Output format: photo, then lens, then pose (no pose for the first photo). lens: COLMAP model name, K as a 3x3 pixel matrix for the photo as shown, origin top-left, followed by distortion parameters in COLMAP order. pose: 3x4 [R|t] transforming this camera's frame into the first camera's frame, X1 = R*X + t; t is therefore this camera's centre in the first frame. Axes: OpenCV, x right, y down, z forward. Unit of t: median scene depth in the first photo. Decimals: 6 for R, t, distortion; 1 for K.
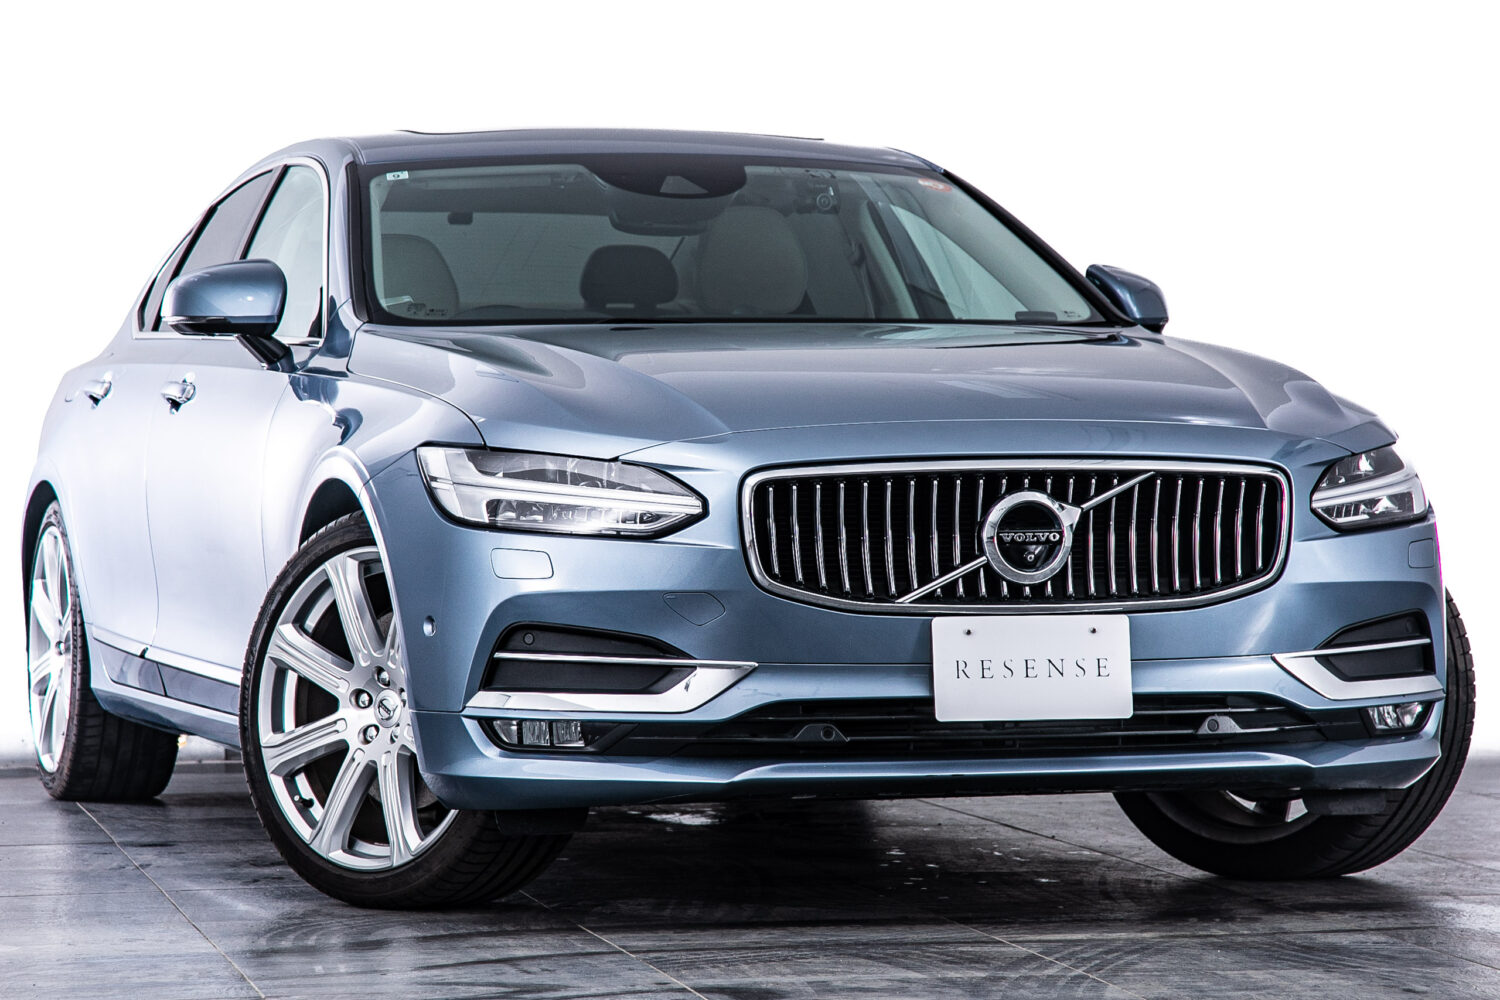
lens RADIAL K [[5000.3, 0, 741.2], [0, 5000.3, 510.7], [0, 0, 1]] dist [0.911651, 0.000000]
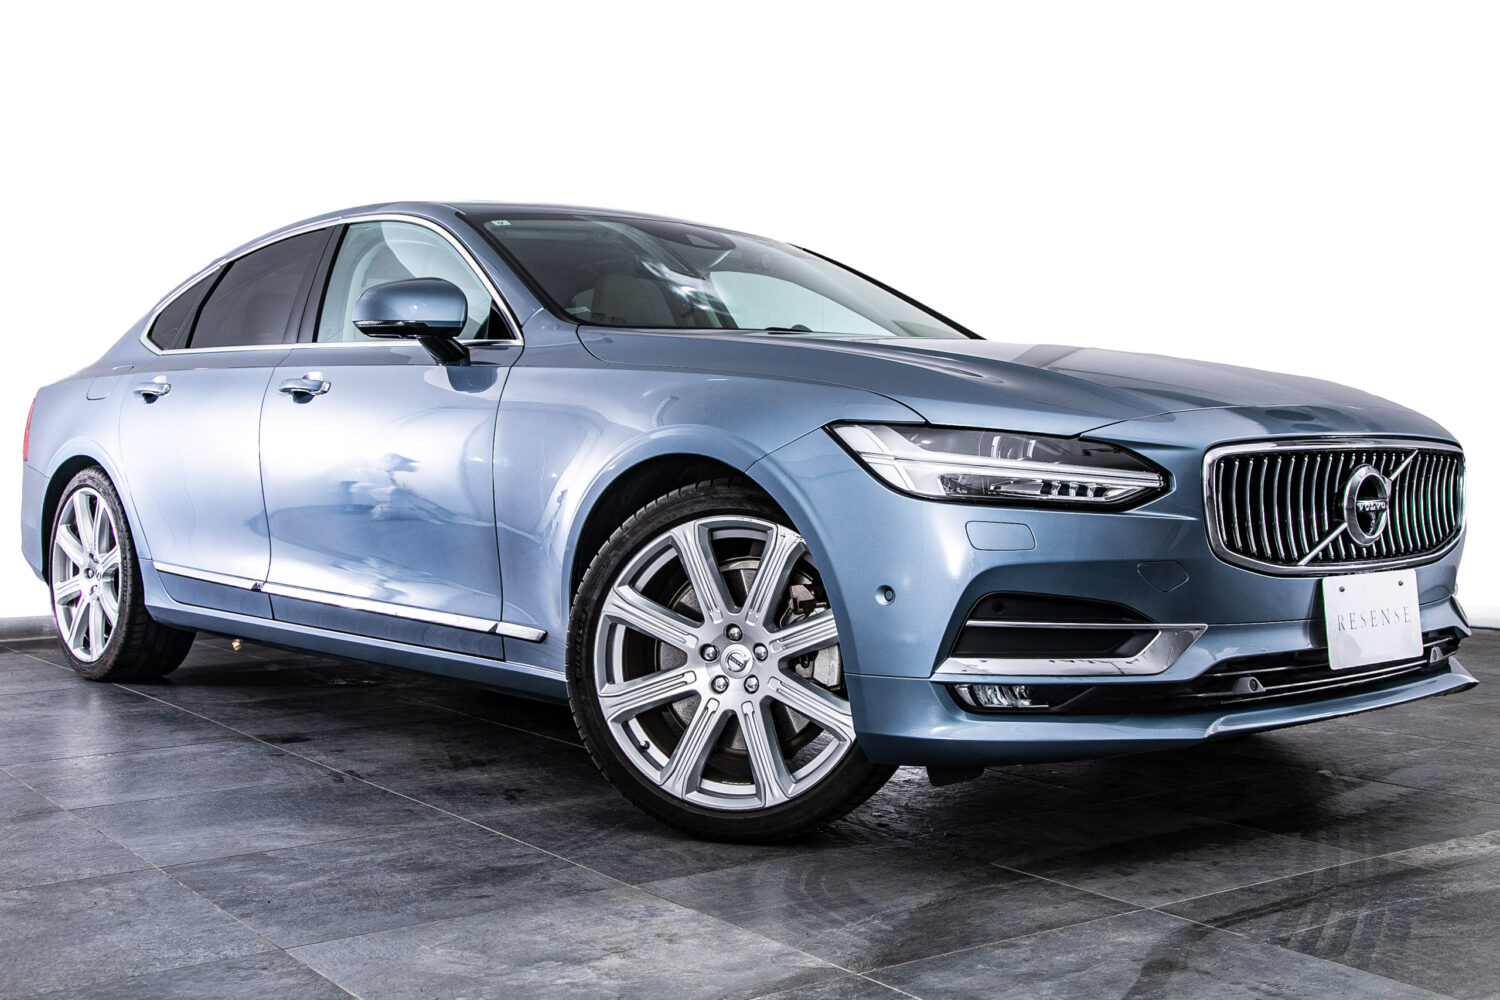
lens RADIAL K [[1701.6, 0, 755.2], [0, 1701.6, 491.5], [0, 0, 1]] dist [0.035881, 0.000000]
pose [[0.907079, -0.007198, 0.420900, -0.234311], [0.001129, 0.999892, 0.014668, -0.003880], [-0.420960, -0.012830, 0.906989, 0.687359]]
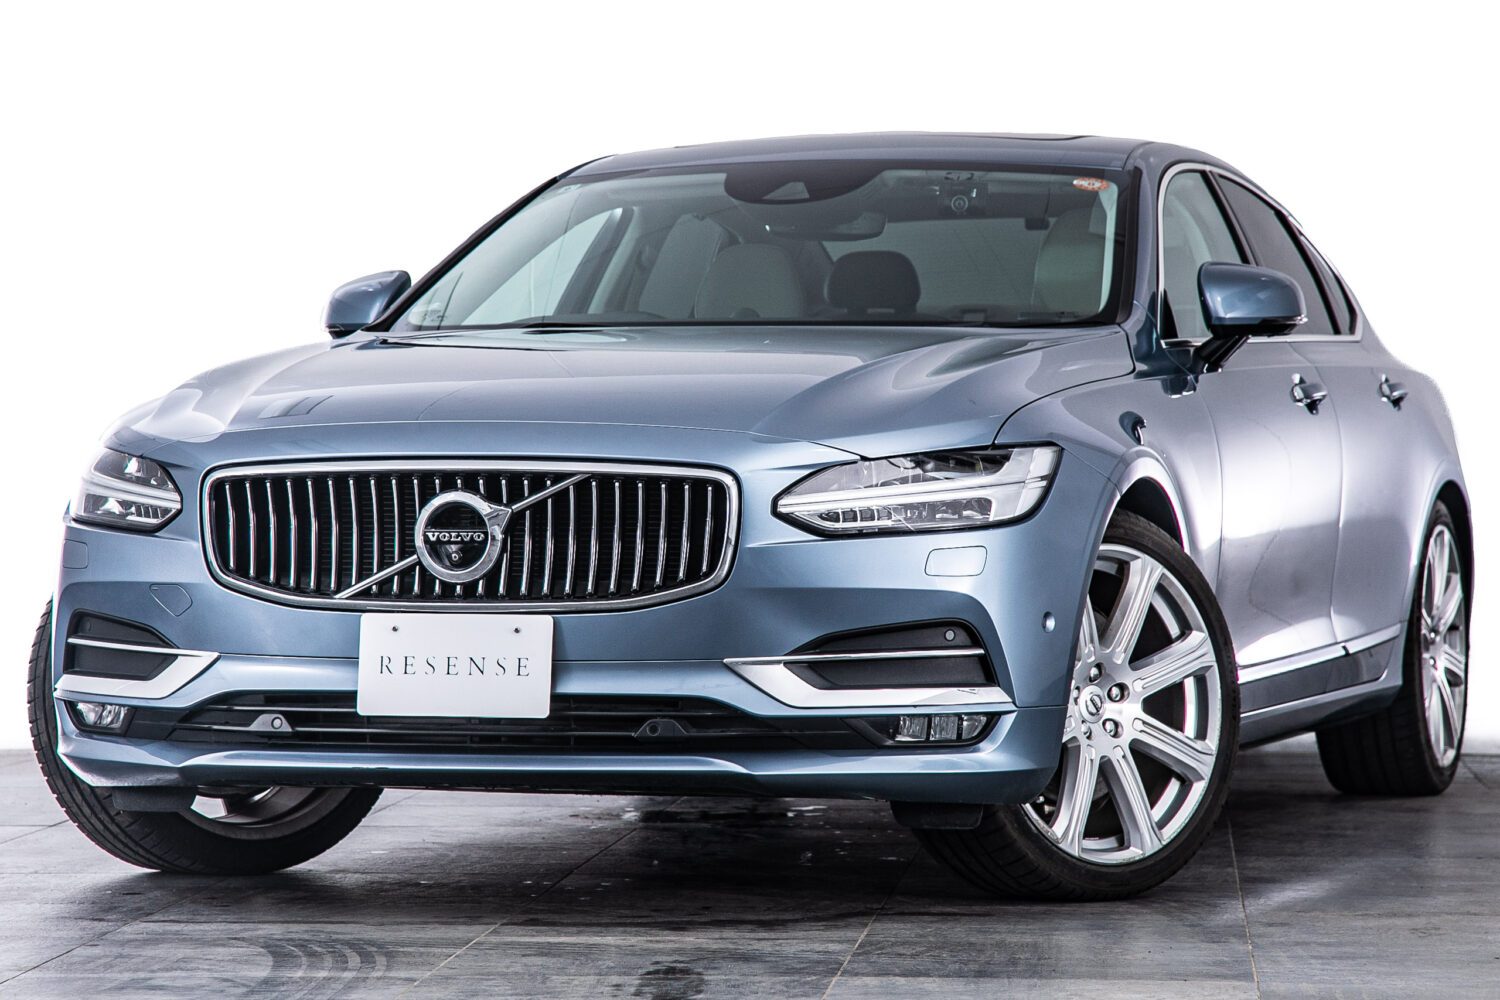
lens RADIAL K [[5000.3, 0, 754.1], [0, 5000.3, 511.3], [0, 0, 1]] dist [0.911651, 0.000000]
pose [[0.822556, 0.012672, -0.568543, 0.671786], [-0.013530, 0.999905, 0.002711, -0.003327], [0.568523, 0.005462, 0.822649, 0.194673]]
